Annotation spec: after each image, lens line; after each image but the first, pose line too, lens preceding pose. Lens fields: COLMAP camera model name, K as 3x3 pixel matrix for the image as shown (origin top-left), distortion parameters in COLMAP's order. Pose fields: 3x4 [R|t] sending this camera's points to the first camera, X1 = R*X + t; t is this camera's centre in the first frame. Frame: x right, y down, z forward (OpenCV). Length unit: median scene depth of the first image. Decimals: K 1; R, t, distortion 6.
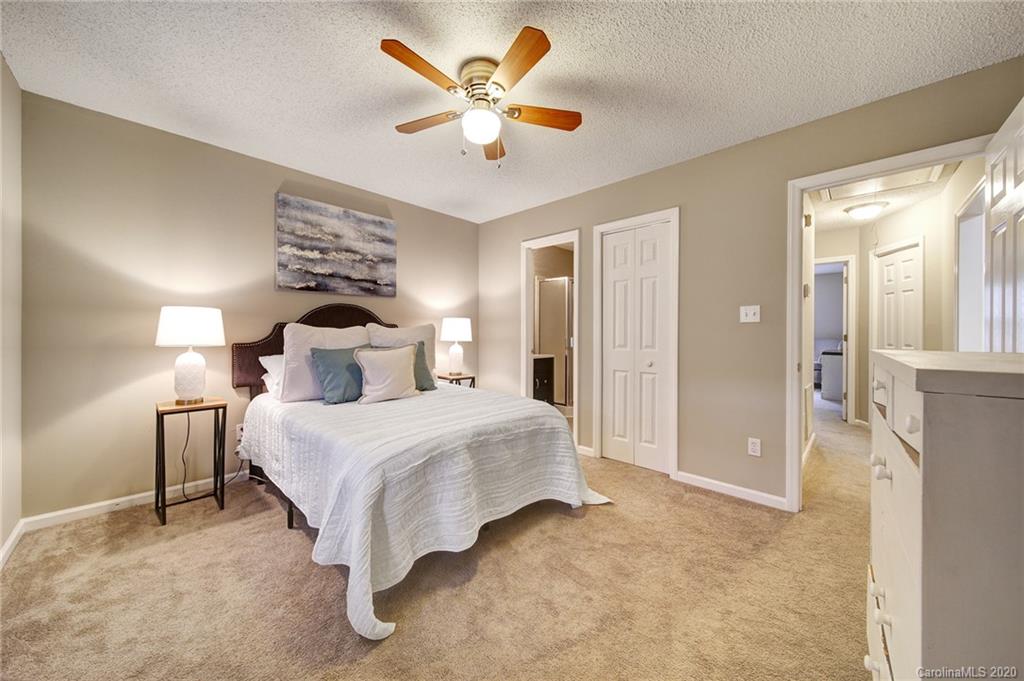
lens RADIAL K [[346.0, 0, 509.7], [0, 346.0, 342.8], [0, 0, 1]] dist [-0.010662, 0.000019]
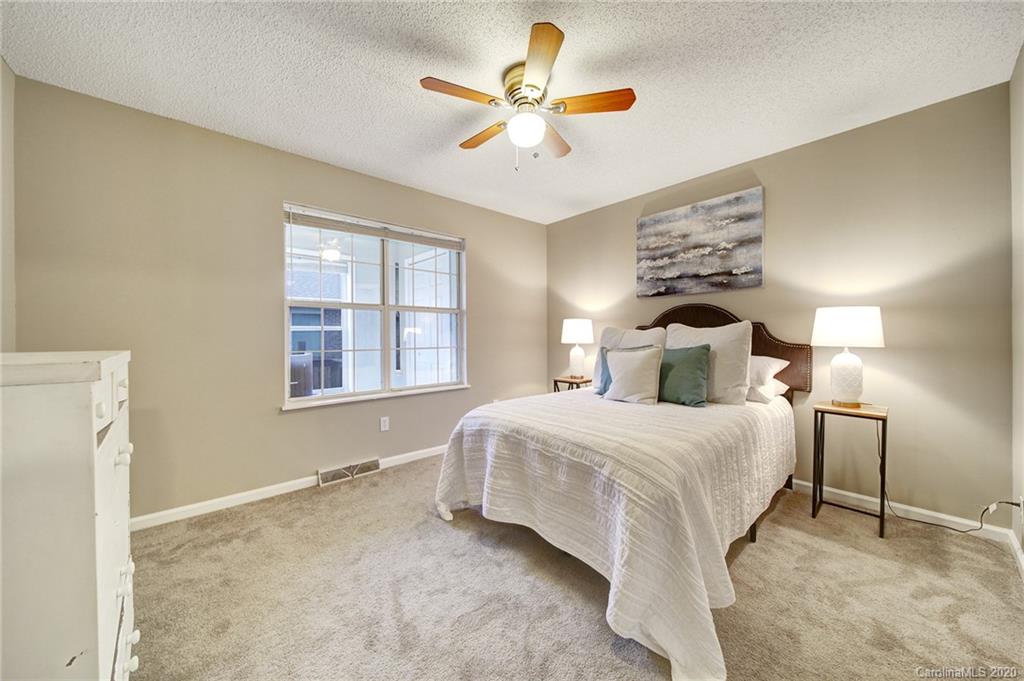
lens RADIAL K [[359.0, 0, 511.6], [0, 359.0, 334.3], [0, 0, 1]] dist [-0.003596, -0.000423]
pose [[-0.060025, -0.004567, -0.998186, 0.556795], [-0.020538, 0.999783, -0.003339, -0.015430], [0.997986, 0.020301, -0.060106, 0.578365]]
